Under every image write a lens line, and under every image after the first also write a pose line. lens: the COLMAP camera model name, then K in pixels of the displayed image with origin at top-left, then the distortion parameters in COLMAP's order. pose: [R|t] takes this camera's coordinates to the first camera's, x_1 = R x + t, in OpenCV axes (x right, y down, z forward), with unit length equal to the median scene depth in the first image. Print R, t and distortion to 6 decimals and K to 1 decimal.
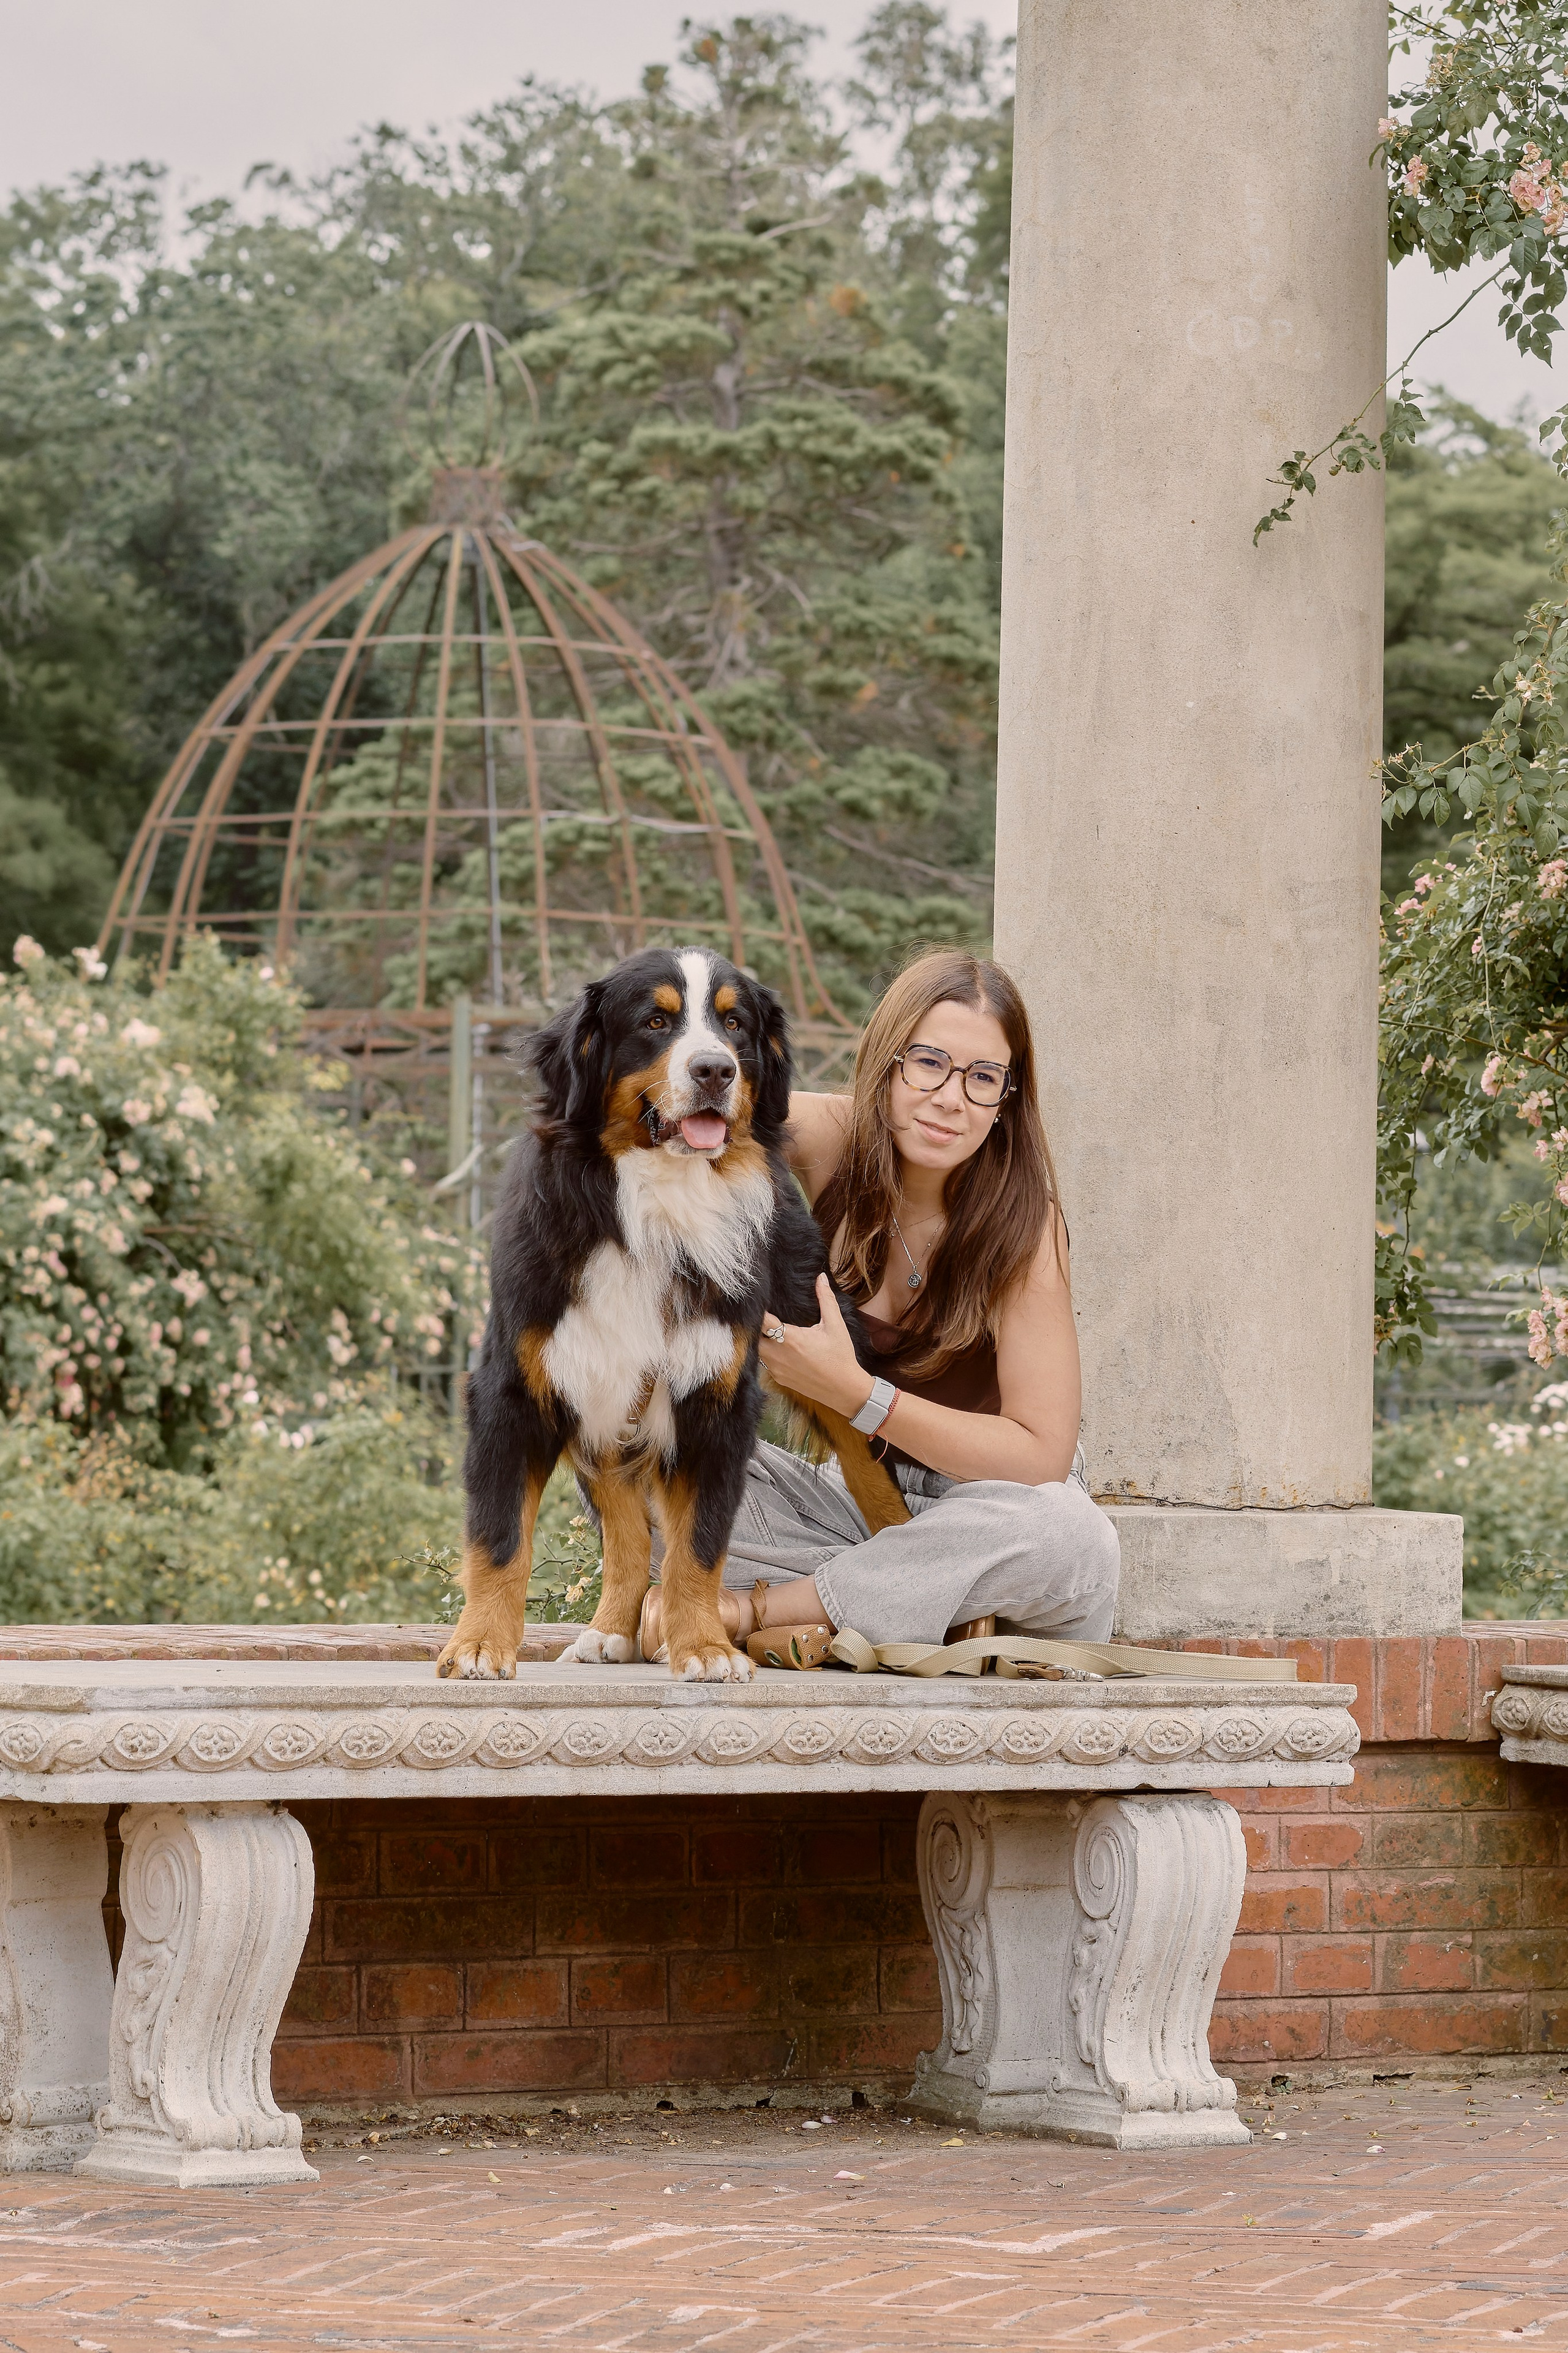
lens RADIAL K [[8549.3, 0, 784.0], [0, 8549.3, 1176.5], [0, 0, 1]] dist [-0.138495, 1.776933]
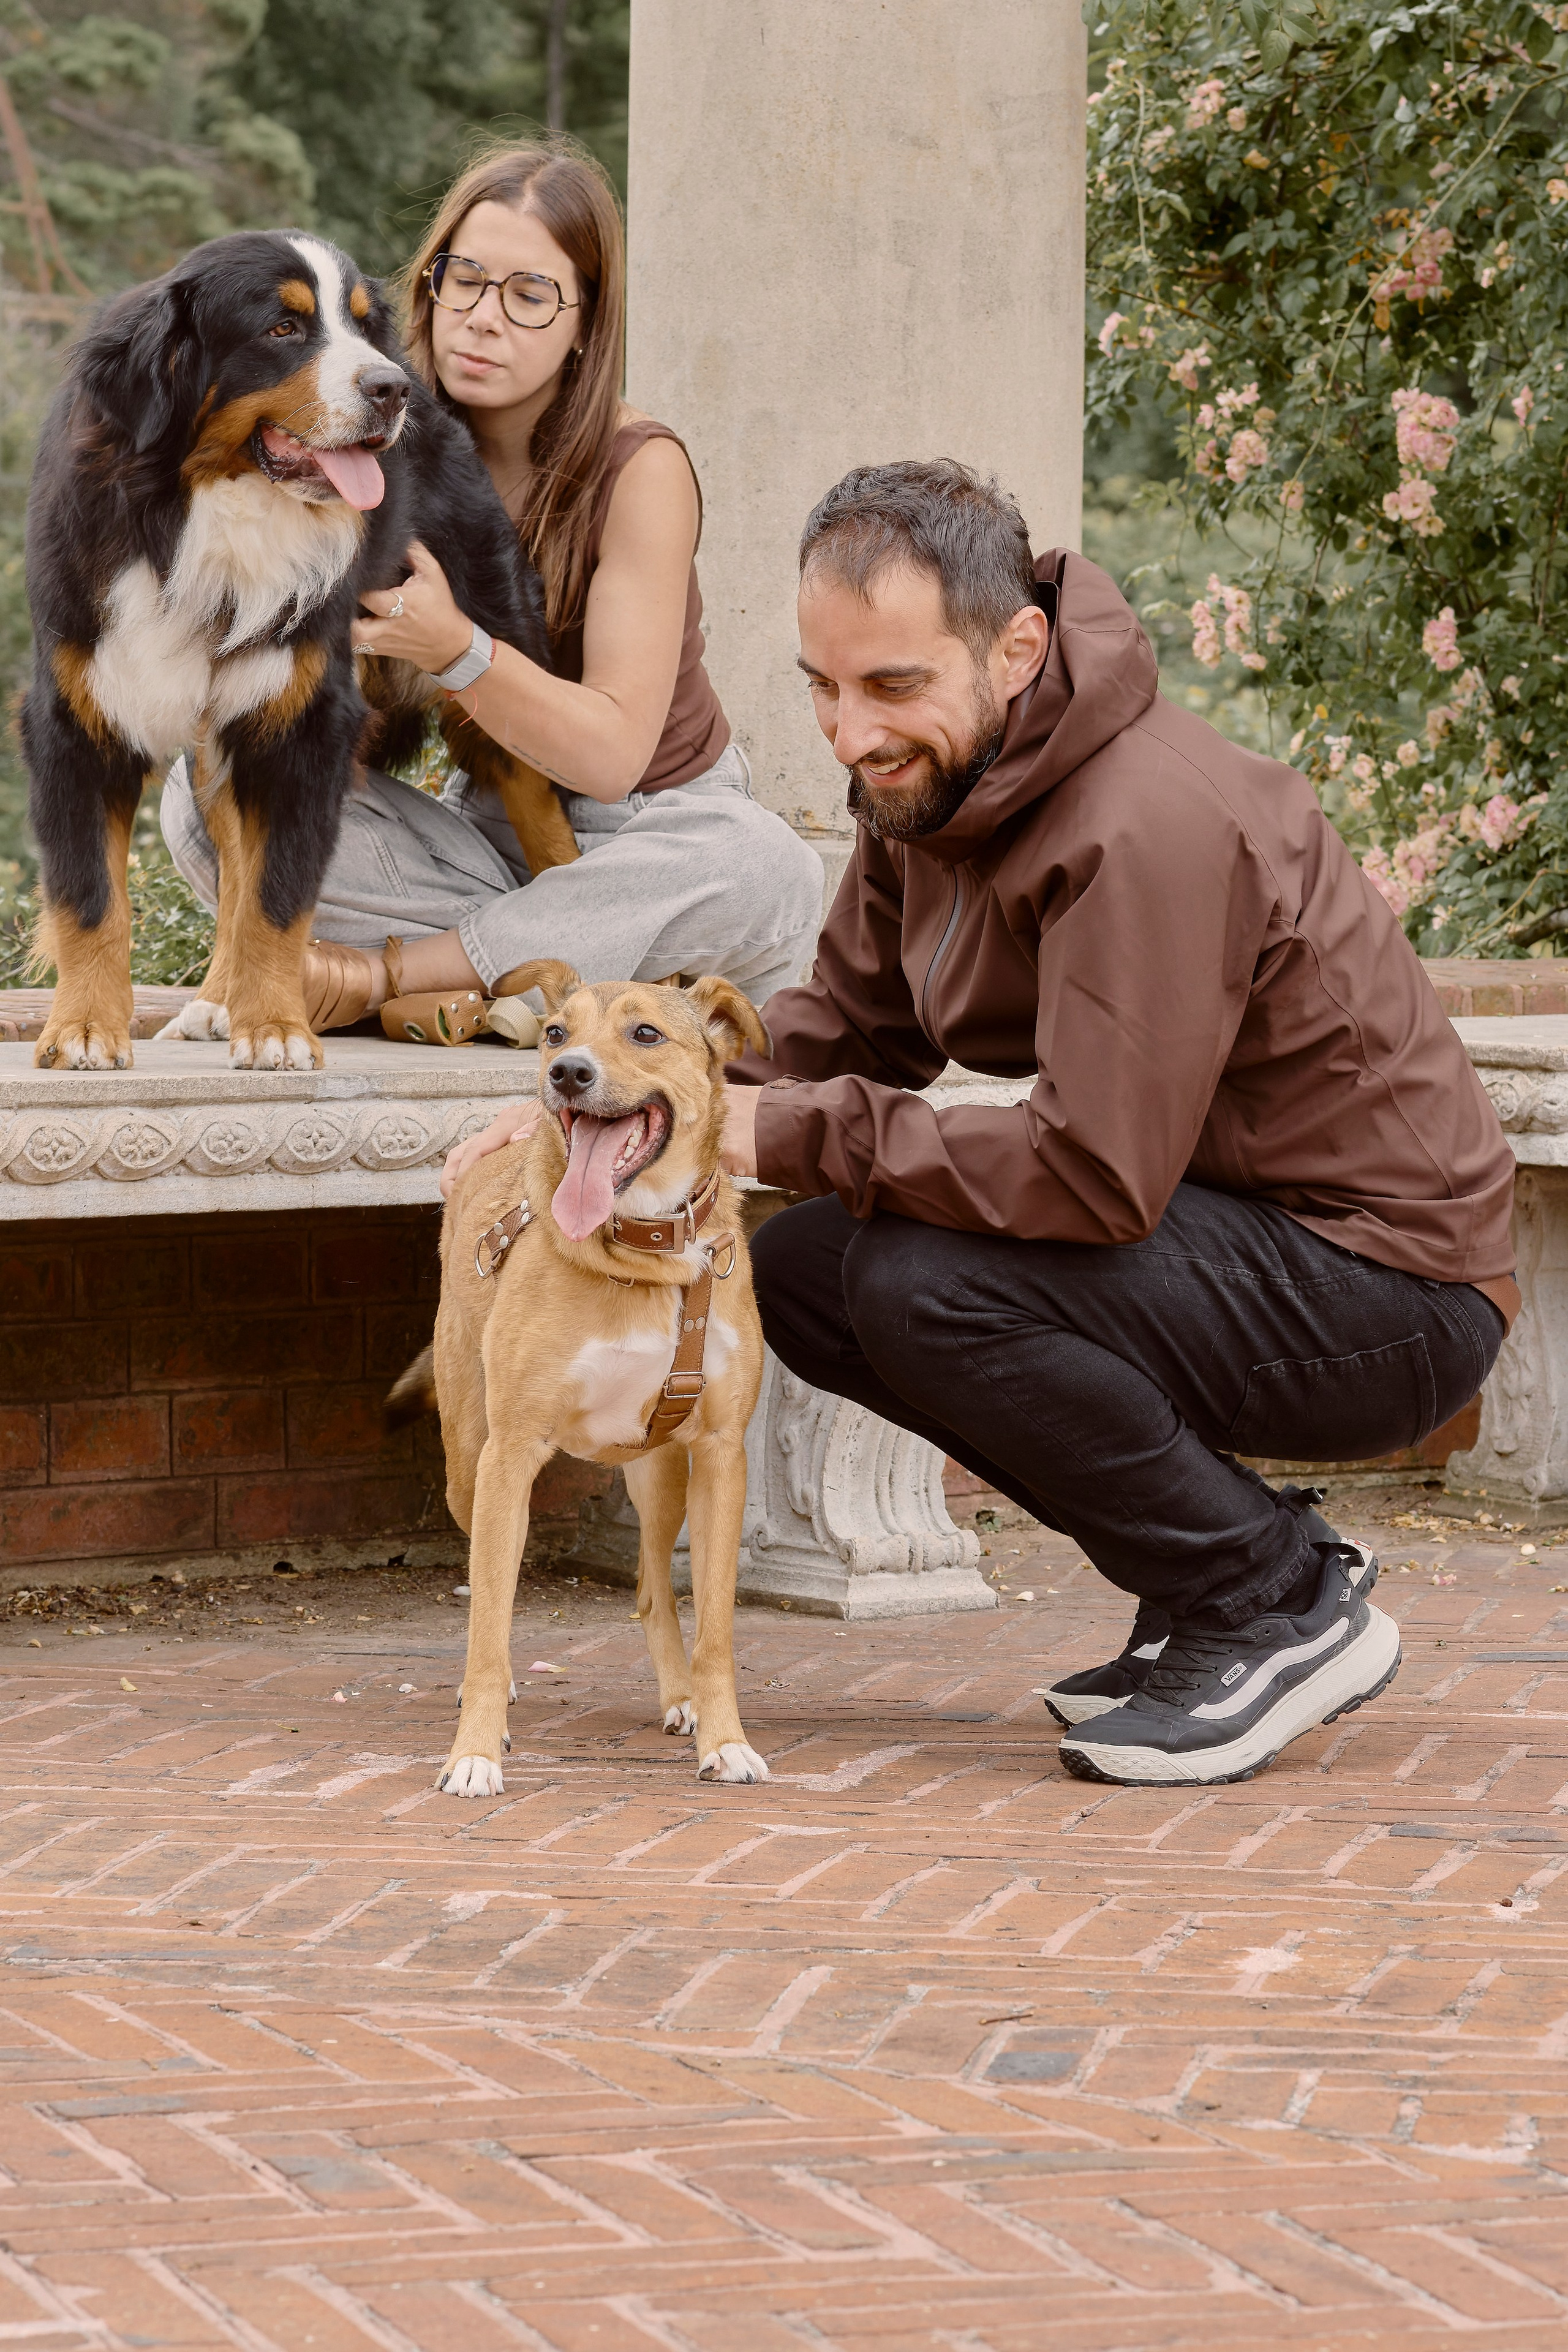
lens RADIAL K [[8546.3, 0, 784.0], [0, 8546.3, 1176.0], [0, 0, 1]] dist [-0.138495, 1.776933]
pose [[0.995961, -0.011282, 0.089073, -0.039806], [0.003701, 0.996390, 0.084818, 0.000124], [-0.089708, -0.084146, 0.992407, 0.173909]]
